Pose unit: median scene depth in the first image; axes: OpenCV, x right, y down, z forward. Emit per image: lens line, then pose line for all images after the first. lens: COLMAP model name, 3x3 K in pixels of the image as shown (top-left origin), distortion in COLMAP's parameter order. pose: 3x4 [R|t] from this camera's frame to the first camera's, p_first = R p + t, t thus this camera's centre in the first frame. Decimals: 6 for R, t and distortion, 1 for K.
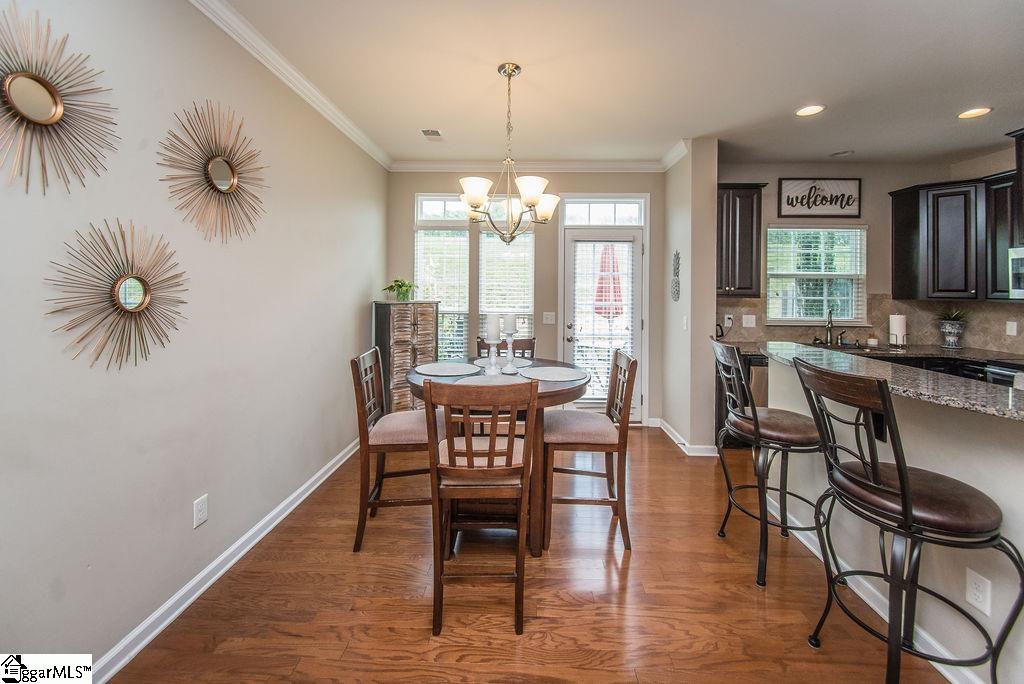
lens RADIAL K [[398.9, 0, 517.7], [0, 398.9, 290.8], [0, 0, 1]] dist [-0.003358, -0.000942]
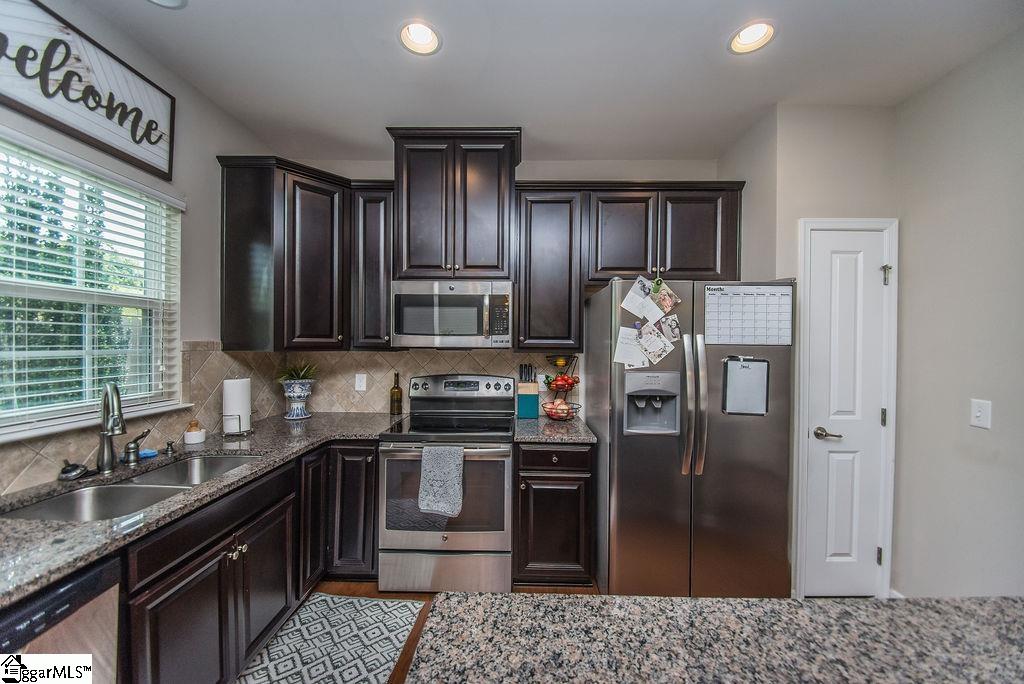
lens RADIAL K [[372.1, 0, 509.9], [0, 372.1, 342.3], [0, 0, 1]] dist [-0.002194, -0.006373]
pose [[-0.020170, -0.009780, 0.999749, 0.411423], [-0.005217, 0.999940, 0.009677, 0.002365], [-0.999783, -0.005020, -0.020220, 0.603919]]
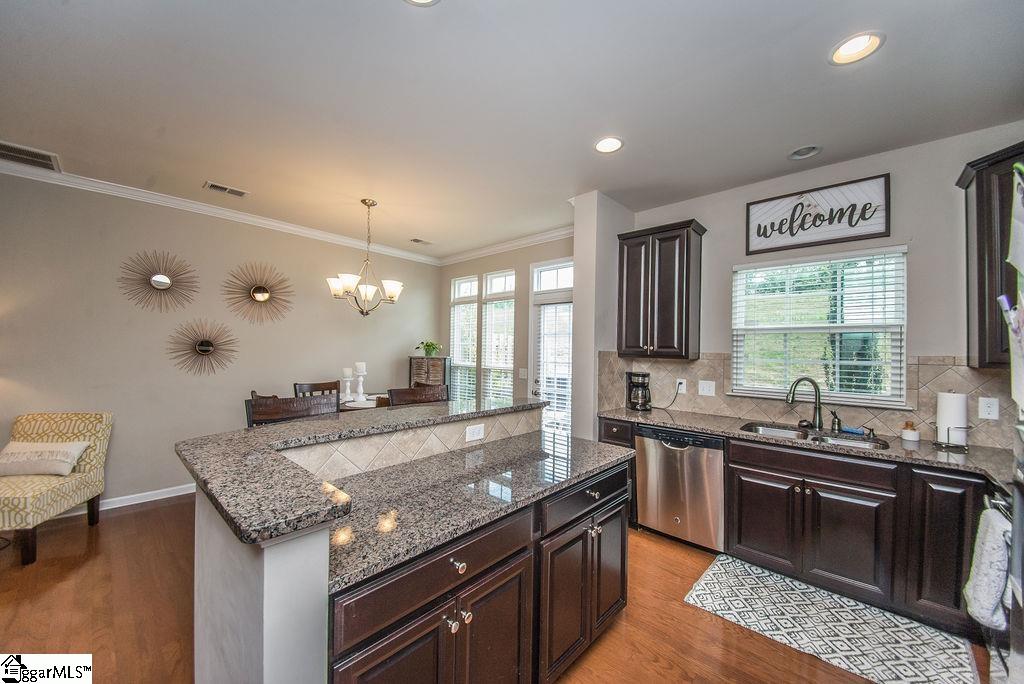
lens RADIAL K [[372.1, 0, 512.7], [0, 372.1, 348.0], [0, 0, 1]] dist [-0.002194, -0.006373]
pose [[0.759851, -0.000484, -0.650097, 0.784694], [-0.011393, 0.999836, -0.014061, 0.009931], [0.649998, 0.018091, 0.759721, 0.171371]]
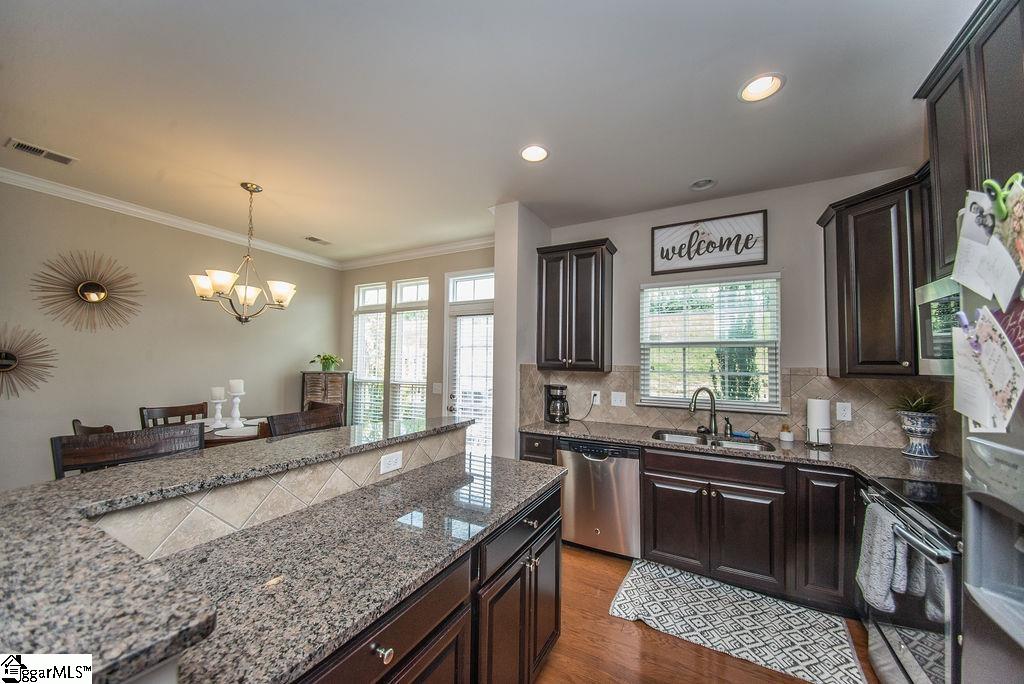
lens RADIAL K [[372.1, 0, 515.9], [0, 372.1, 350.9], [0, 0, 1]] dist [-0.002194, -0.006373]
pose [[0.899335, -0.013992, -0.437037, 0.742645], [-0.005143, 0.999080, -0.042568, 0.008076], [0.437230, 0.040530, 0.898436, 0.193342]]
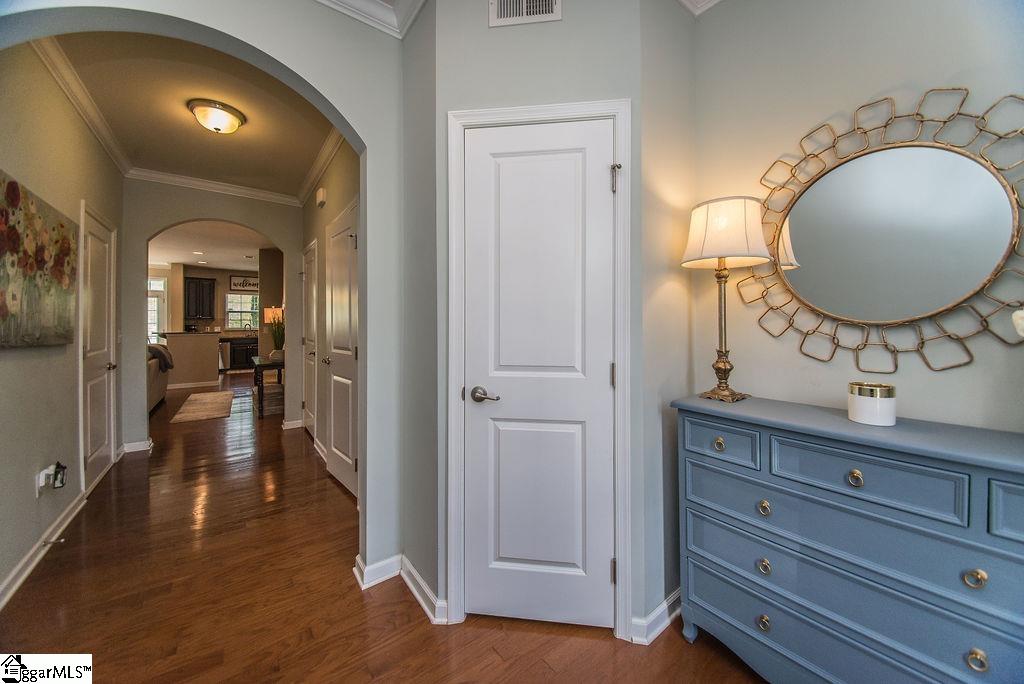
lens RADIAL K [[372.9, 0, 523.2], [0, 372.9, 321.4], [0, 0, 1]] dist [-0.020757, -0.000723]
pose [[0.765504, -0.006694, 0.643397, 0.575764], [0.011778, 0.999924, -0.003610, 0.060180], [-0.643324, 0.010341, 0.765524, -2.194643]]
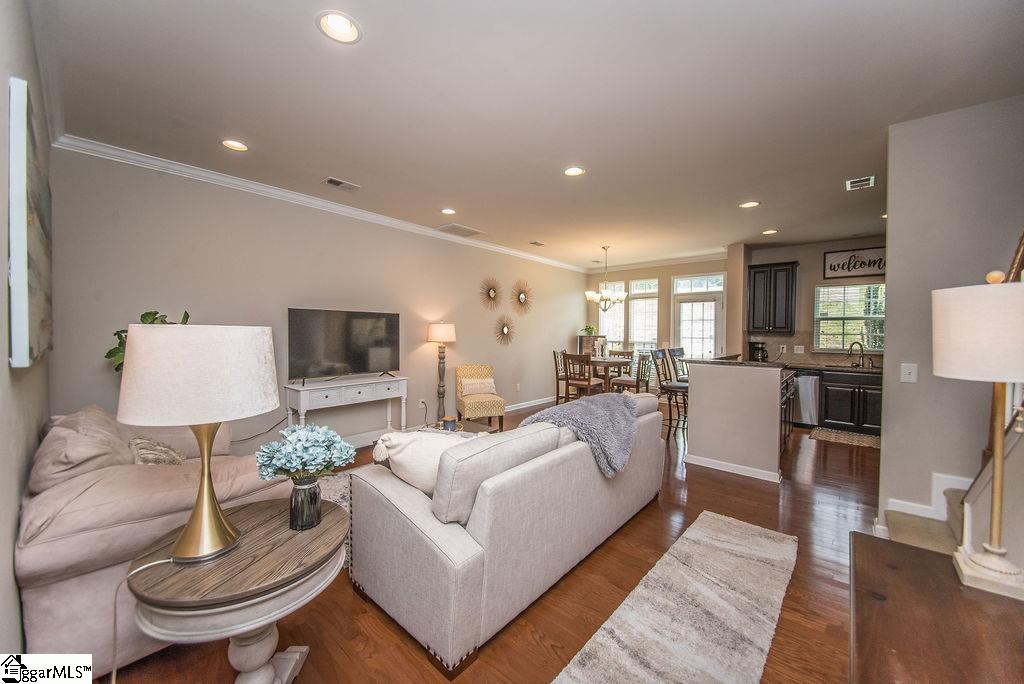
lens RADIAL K [[372.1, 0, 517.7], [0, 372.1, 339.1], [0, 0, 1]] dist [-0.002194, -0.006373]
pose [[0.766224, 0.010202, -0.642493, 0.676889], [-0.000150, 0.999877, 0.015698, 0.015317], [0.642574, -0.011932, 0.766131, -0.781510]]
